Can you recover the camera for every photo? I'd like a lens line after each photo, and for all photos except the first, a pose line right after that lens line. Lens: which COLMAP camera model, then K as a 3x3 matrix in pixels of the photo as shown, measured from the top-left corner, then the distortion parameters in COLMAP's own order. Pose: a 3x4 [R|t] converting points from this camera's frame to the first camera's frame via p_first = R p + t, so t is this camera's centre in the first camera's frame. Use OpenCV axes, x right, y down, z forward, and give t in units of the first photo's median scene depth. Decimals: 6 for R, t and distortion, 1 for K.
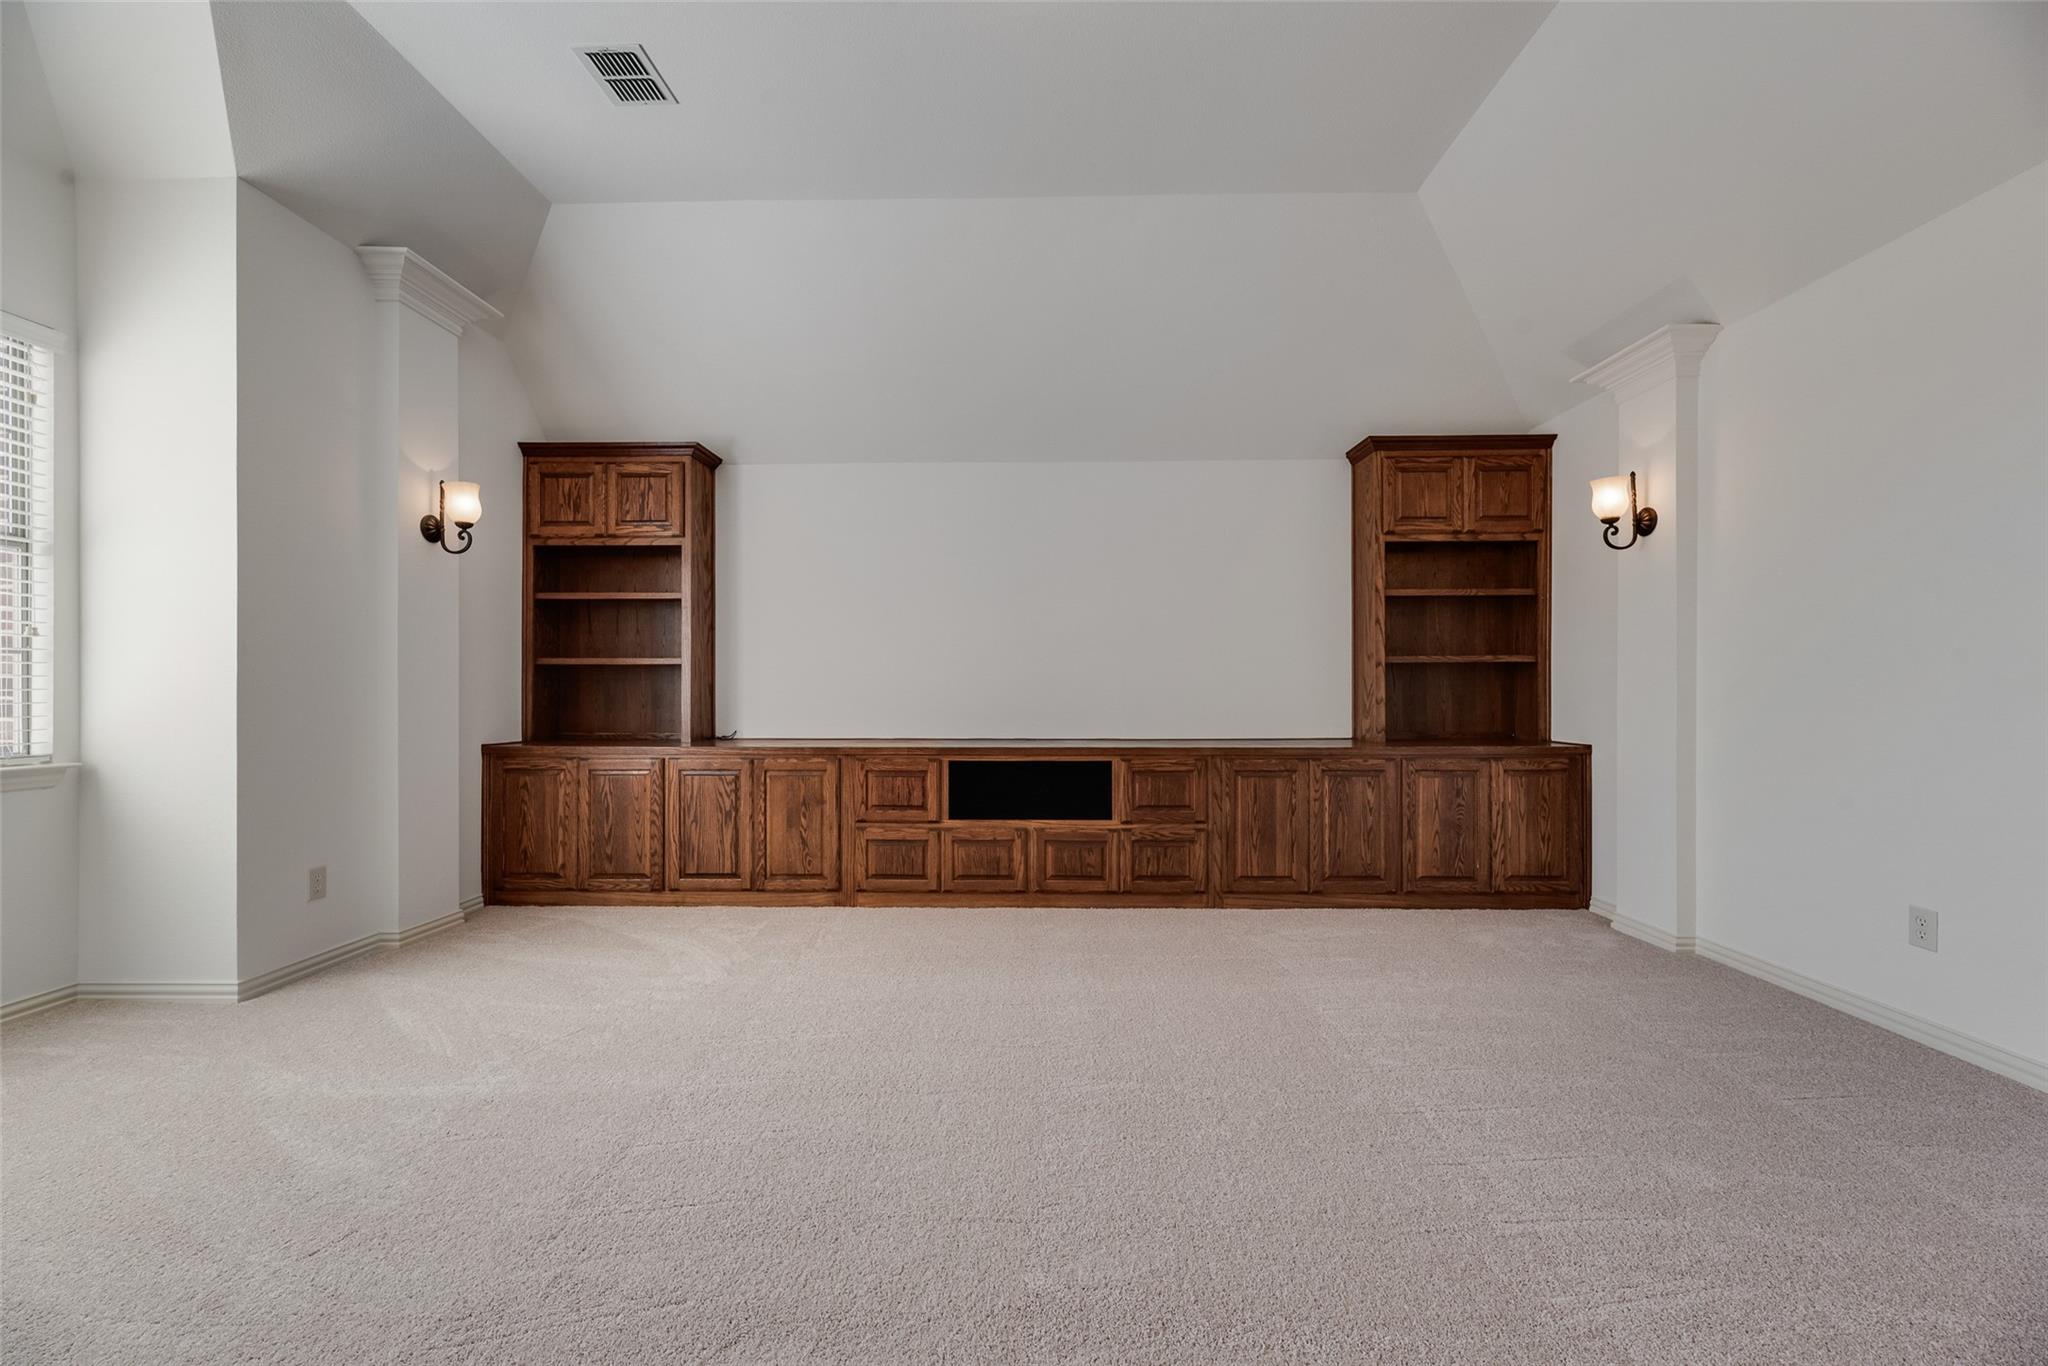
lens RADIAL K [[821.4, 0, 1026.9], [0, 821.4, 691.9], [0, 0, 1]] dist [0.001171, -0.000018]
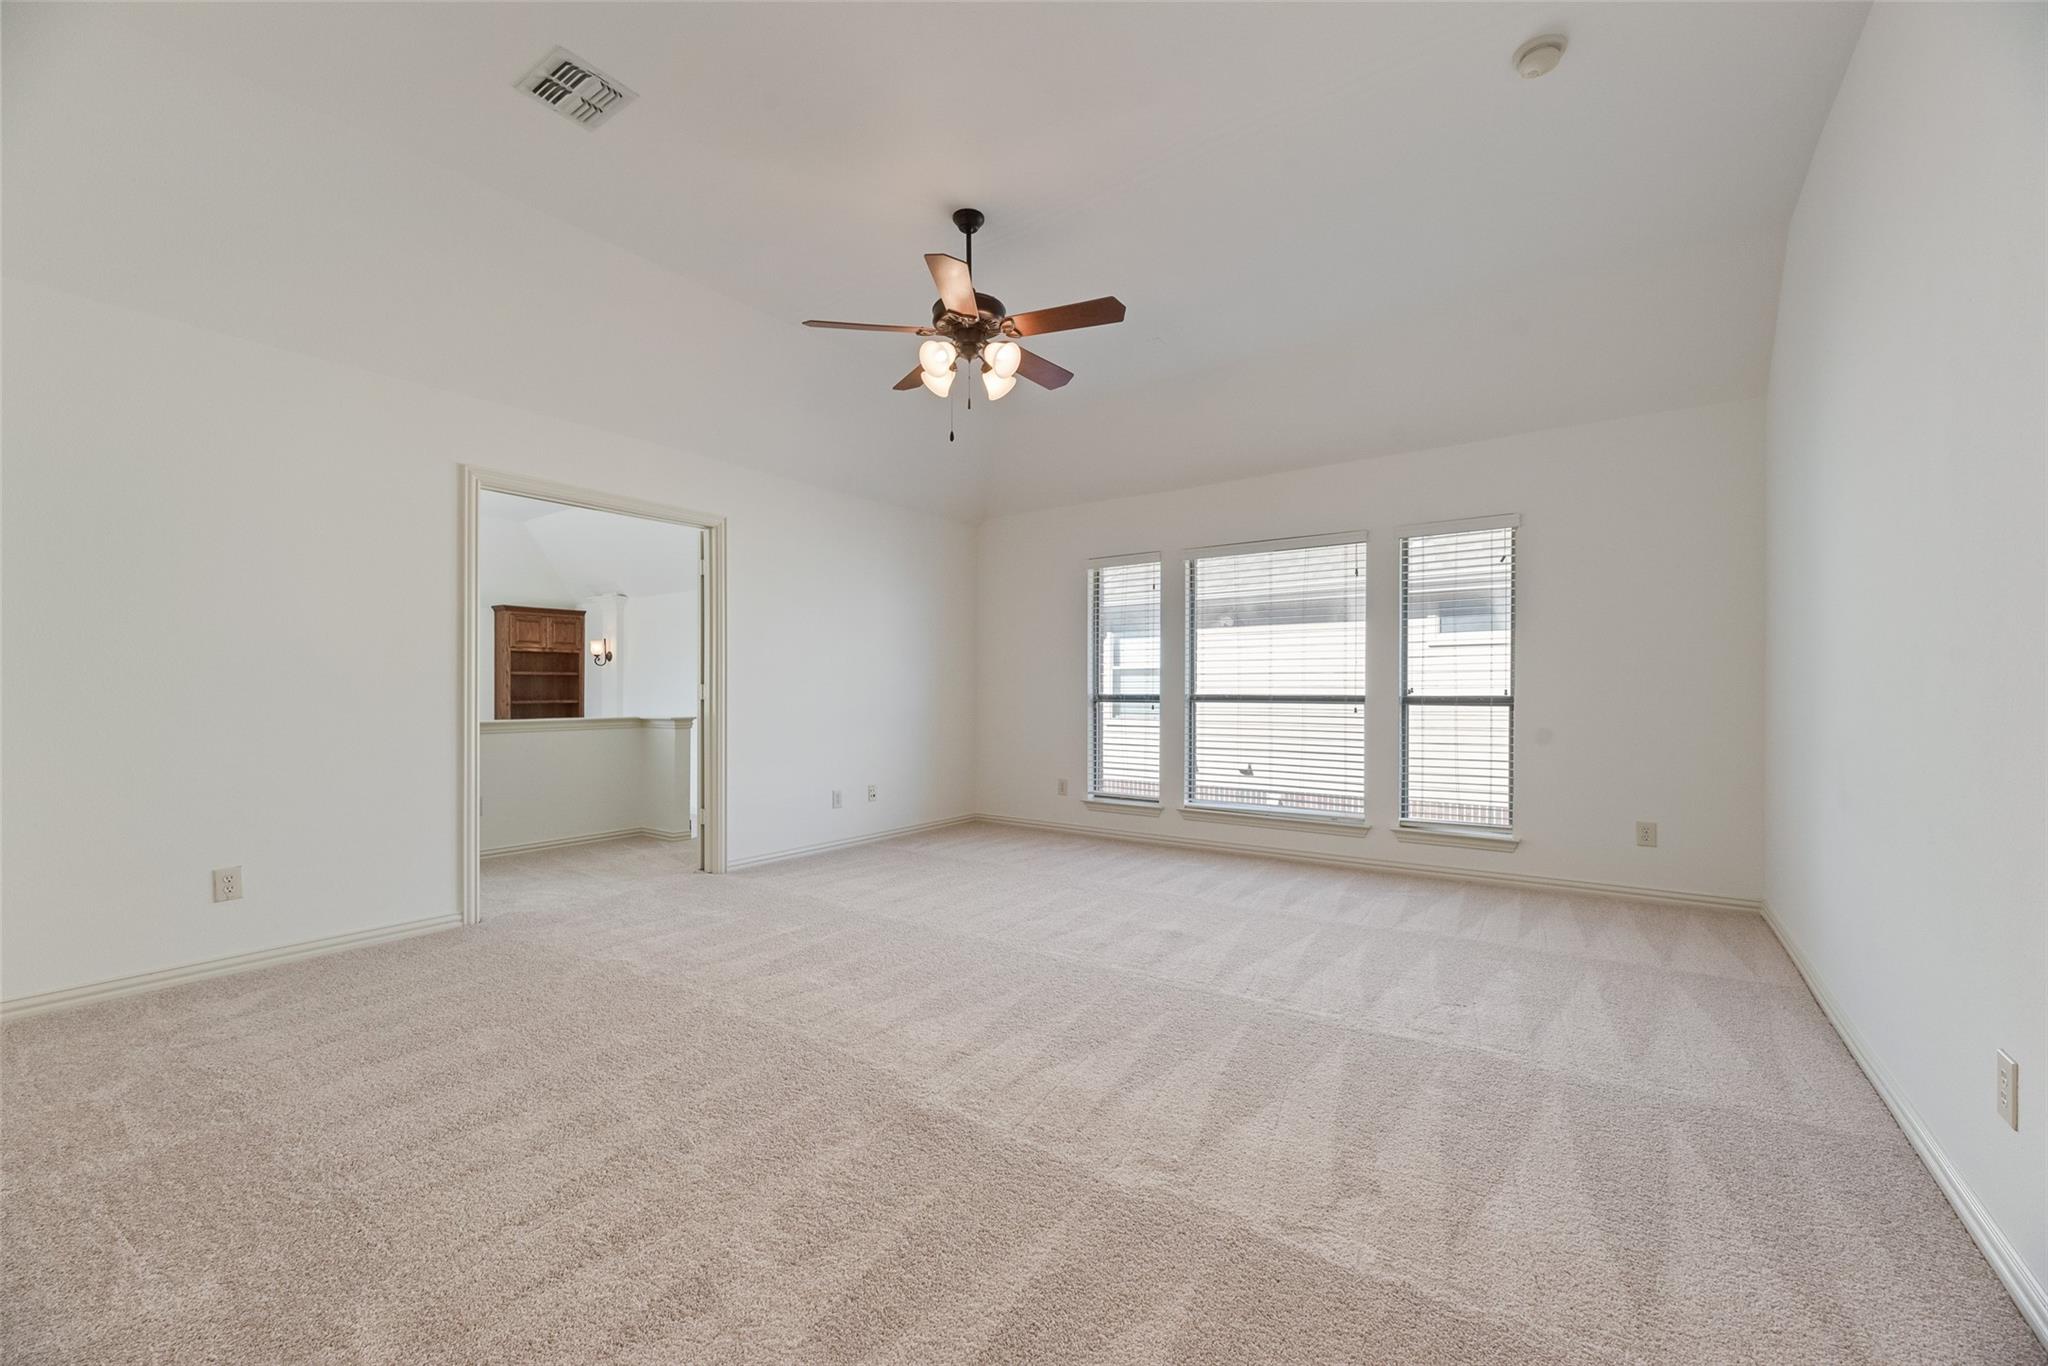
lens RADIAL K [[821.4, 0, 1026.9], [0, 821.4, 691.9], [0, 0, 1]] dist [0.001171, -0.000018]
pose [[0.569395, 0.001954, 0.822062, -0.664786], [0.001900, 0.999991, -0.003694, -0.060717], [-0.822062, 0.003665, 0.569386, -1.573793]]
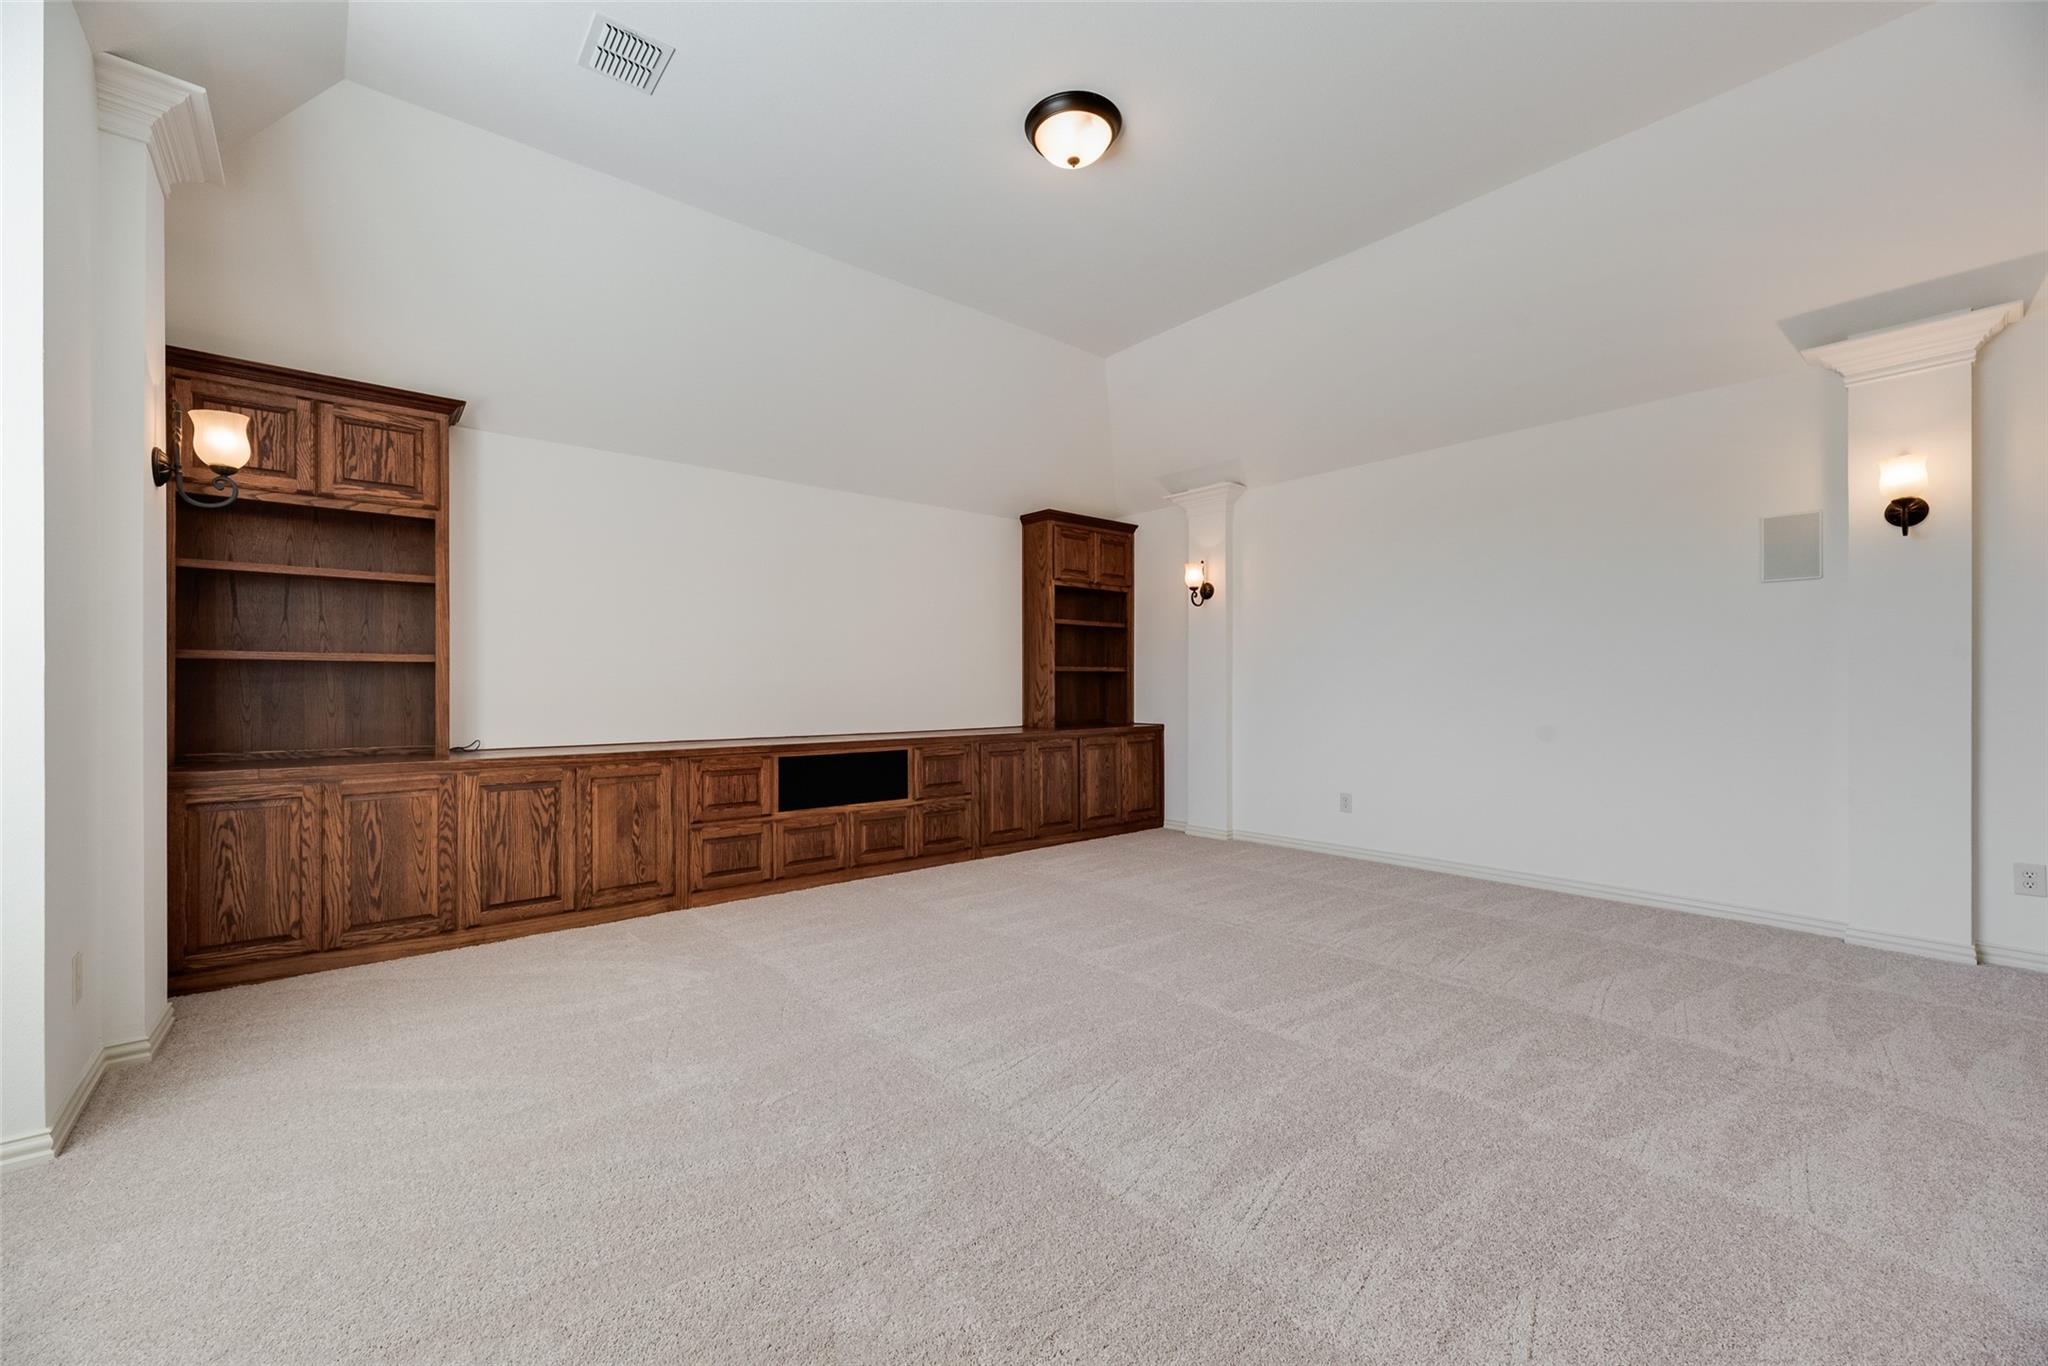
lens RADIAL K [[821.4, 0, 1026.9], [0, 821.4, 691.9], [0, 0, 1]] dist [0.001171, -0.000018]
pose [[0.750009, -0.004519, 0.661412, -0.563649], [0.005040, 0.999987, 0.001118, -0.001523], [-0.661408, 0.002495, 0.750022, -0.024259]]
